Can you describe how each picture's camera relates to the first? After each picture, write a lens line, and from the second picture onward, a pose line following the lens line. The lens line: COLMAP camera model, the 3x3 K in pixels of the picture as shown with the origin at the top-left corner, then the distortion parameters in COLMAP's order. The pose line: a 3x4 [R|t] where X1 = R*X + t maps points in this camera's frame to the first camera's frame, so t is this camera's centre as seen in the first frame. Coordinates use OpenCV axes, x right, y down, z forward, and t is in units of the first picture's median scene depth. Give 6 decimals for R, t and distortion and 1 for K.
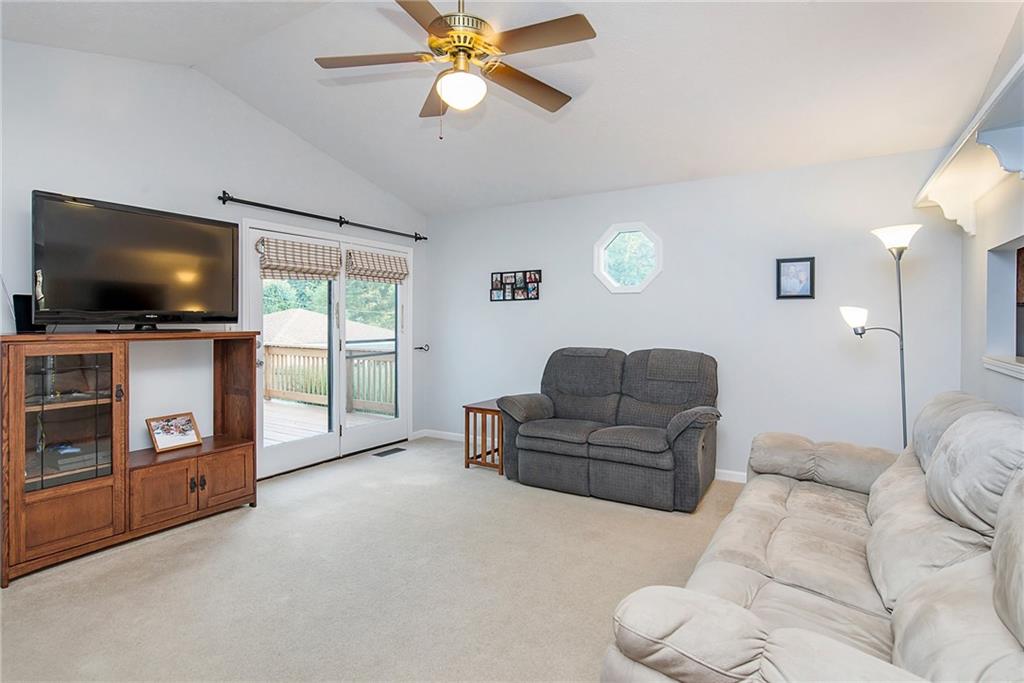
lens RADIAL K [[528.6, 0, 512.7], [0, 528.6, 317.0], [0, 0, 1]] dist [-0.010409, 0.001542]
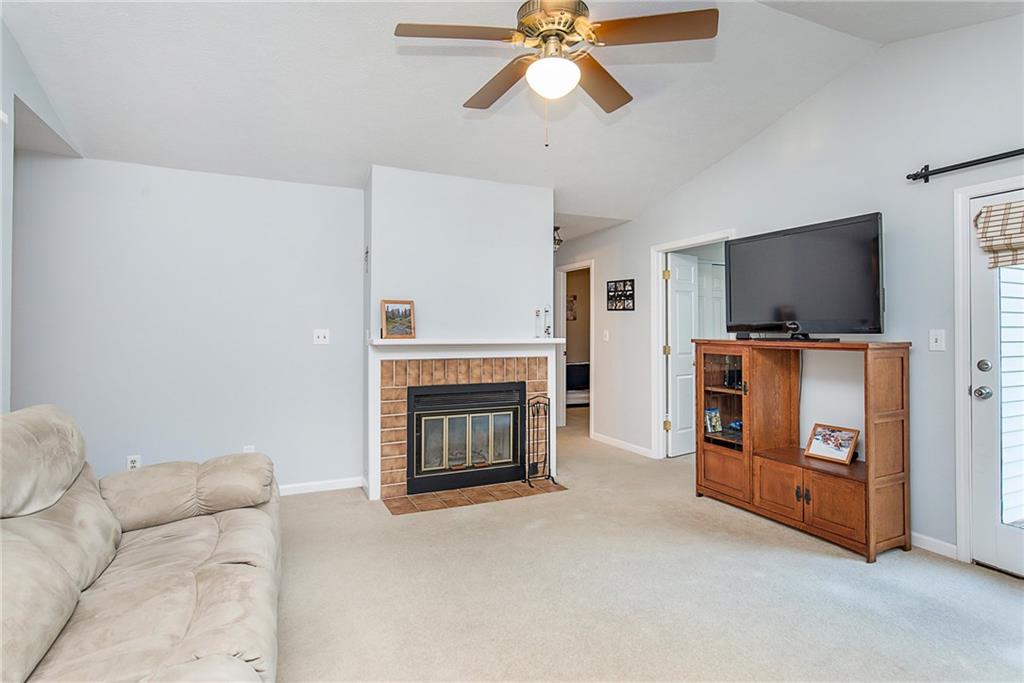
lens RADIAL K [[524.5, 0, 514.1], [0, 524.5, 323.2], [0, 0, 1]] dist [-0.027457, 0.018994]
pose [[-0.552522, -0.011809, -0.833415, 0.511511], [0.003046, 0.999864, -0.016187, 0.007935], [0.833493, -0.011482, -0.552411, 1.073759]]
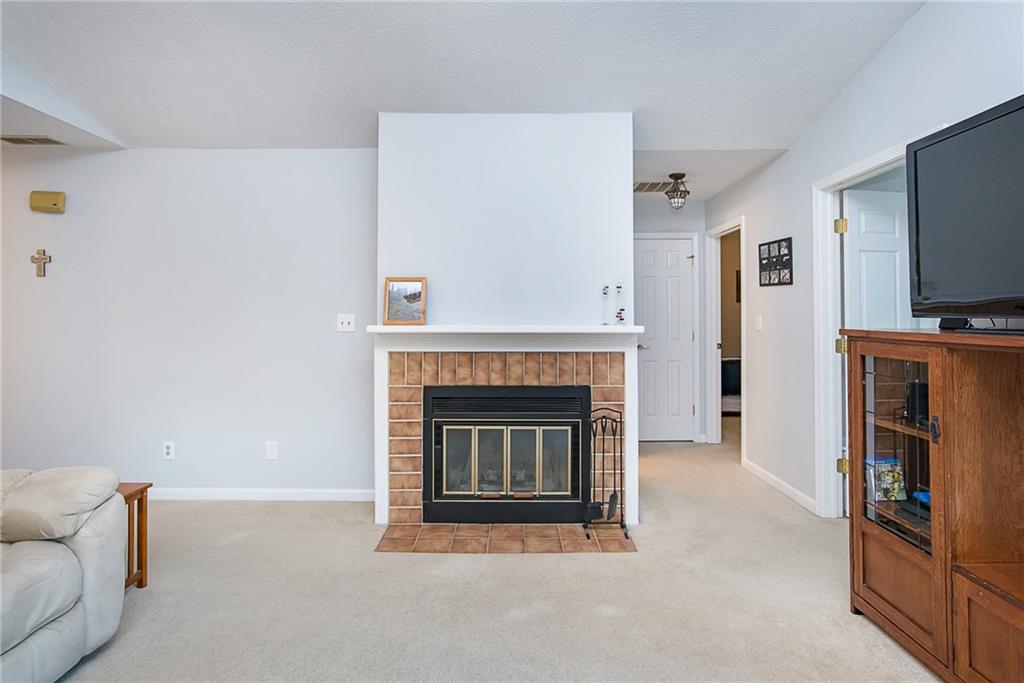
lens RADIAL K [[526.6, 0, 512.3], [0, 526.6, 307.4], [0, 0, 1]] dist [-0.027195, 0.015597]
pose [[-0.856693, -0.007992, -0.515764, -0.007340], [0.003426, 0.999770, -0.021182, 0.011330], [0.515815, -0.019913, -0.856469, 1.110543]]
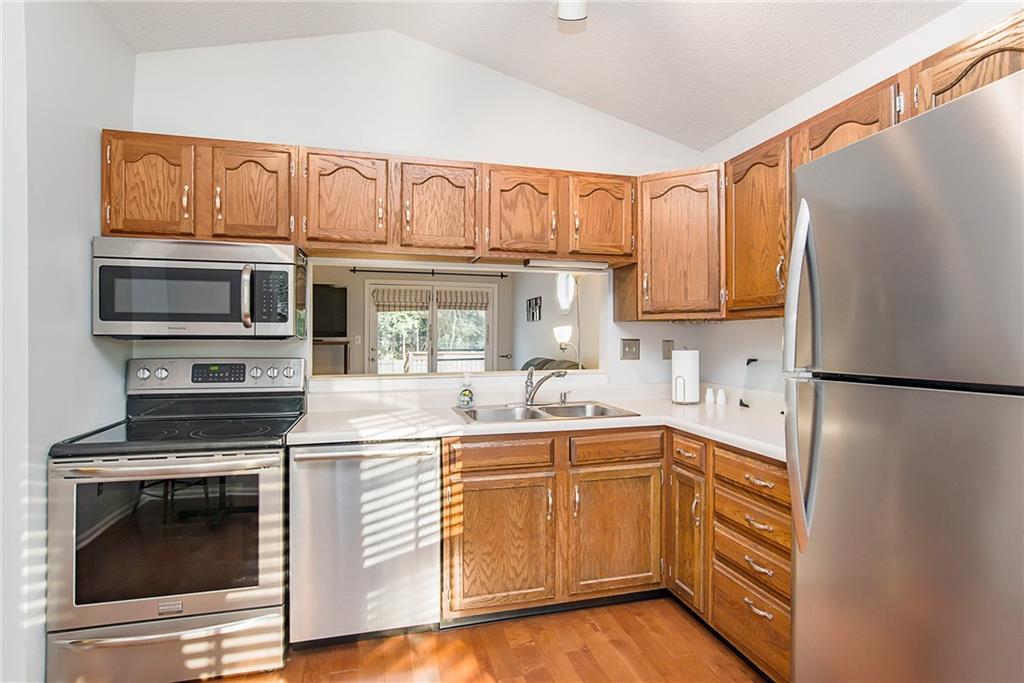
lens RADIAL K [[521.2, 0, 512.6], [0, 521.2, 333.2], [0, 0, 1]] dist [-0.020173, 0.015545]
pose [[0.713720, 0.000973, -0.700431, 1.346474], [-0.001361, 0.999999, 0.000003, -0.002807], [0.700430, 0.000951, 0.713720, 0.089497]]
